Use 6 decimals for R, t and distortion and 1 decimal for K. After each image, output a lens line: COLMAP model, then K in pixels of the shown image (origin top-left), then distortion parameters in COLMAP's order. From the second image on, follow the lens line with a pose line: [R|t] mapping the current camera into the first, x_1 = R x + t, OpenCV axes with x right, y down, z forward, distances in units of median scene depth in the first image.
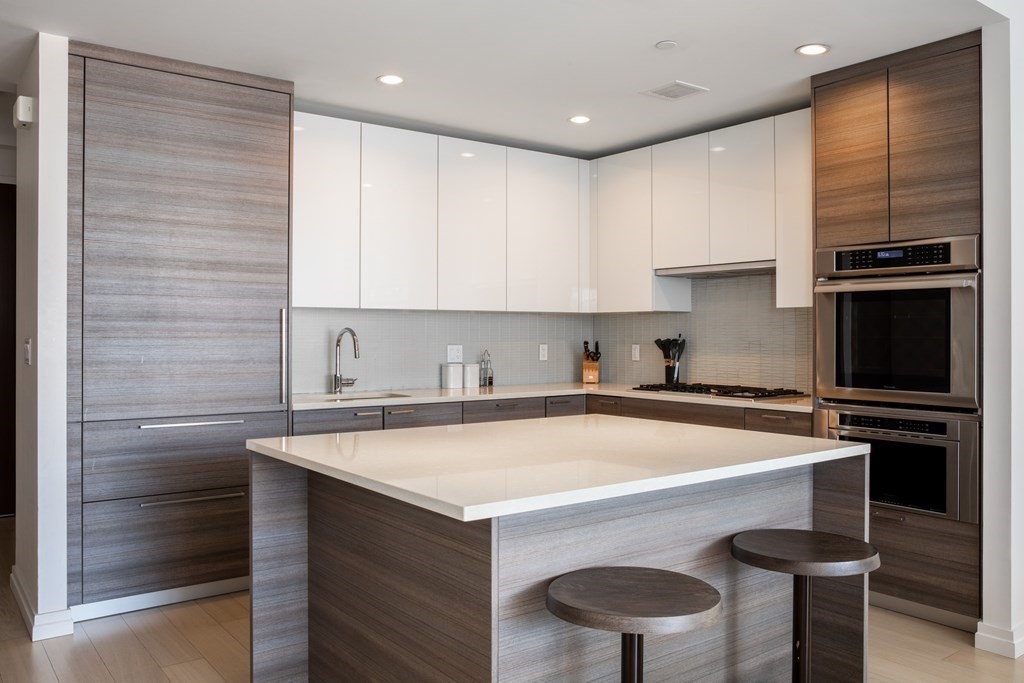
lens RADIAL K [[817.2, 0, 518.1], [0, 817.2, 338.8], [0, 0, 1]] dist [-0.074526, 0.070307]
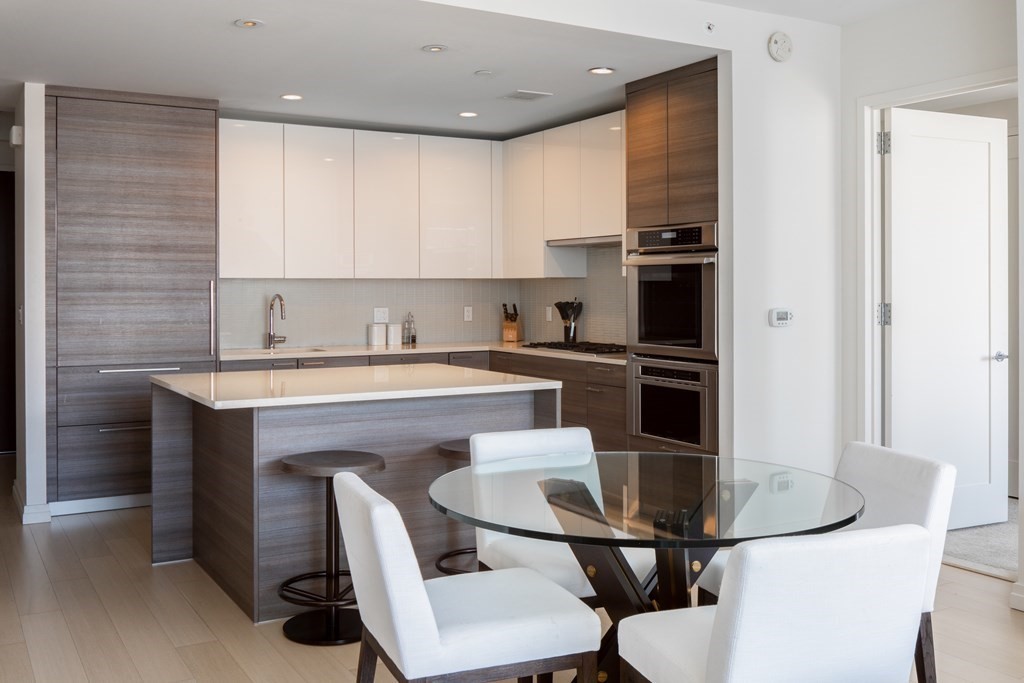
lens RADIAL K [[1022.9, 0, 510.8], [0, 1022.9, 299.8], [0, 0, 1]] dist [-0.026304, 0.000000]
pose [[0.990145, -0.002653, -0.140019, 0.425635], [0.003583, 0.999973, 0.006394, -0.016654], [0.139999, -0.006833, 0.990128, -0.550728]]
